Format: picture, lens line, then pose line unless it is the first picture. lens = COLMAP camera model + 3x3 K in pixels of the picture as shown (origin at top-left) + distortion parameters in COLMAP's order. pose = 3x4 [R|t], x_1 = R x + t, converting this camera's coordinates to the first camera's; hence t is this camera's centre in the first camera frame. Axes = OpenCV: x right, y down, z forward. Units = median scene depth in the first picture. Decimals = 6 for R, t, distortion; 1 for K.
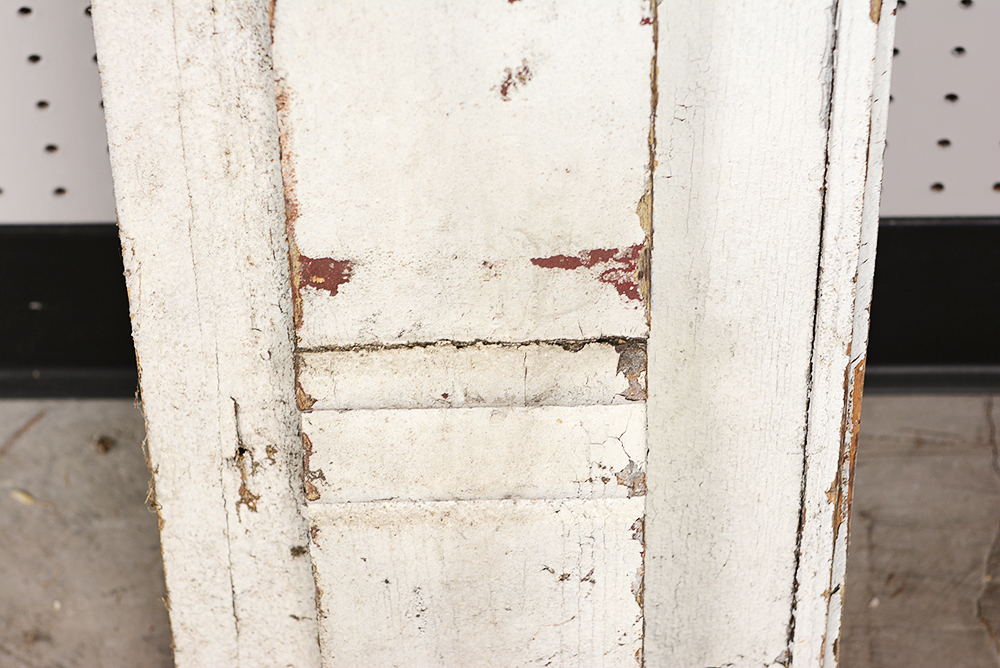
lens RADIAL K [[2888.5, 0, 502.7], [0, 2888.5, 334.8], [0, 0, 1]] dist [0.126178, 0.000000]
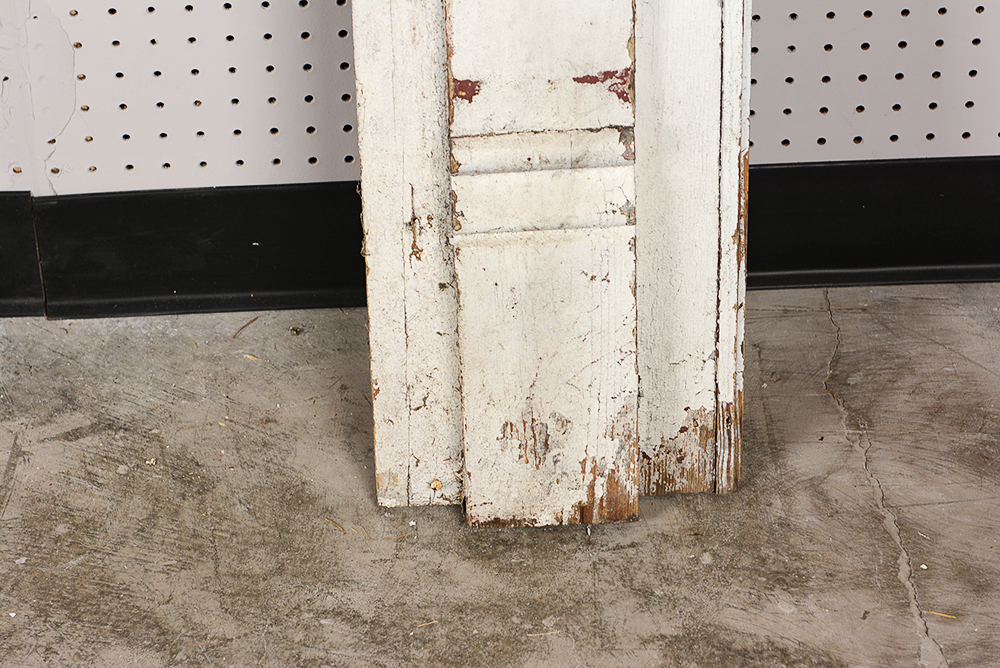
lens RADIAL K [[2888.5, 0, 504.8], [0, 2888.5, 338.1], [0, 0, 1]] dist [0.126178, 0.000000]
pose [[0.998407, -0.032709, 0.045978, -0.121994], [0.042343, 0.972892, -0.227351, 0.544065], [-0.037295, 0.228936, 0.972727, -0.784769]]
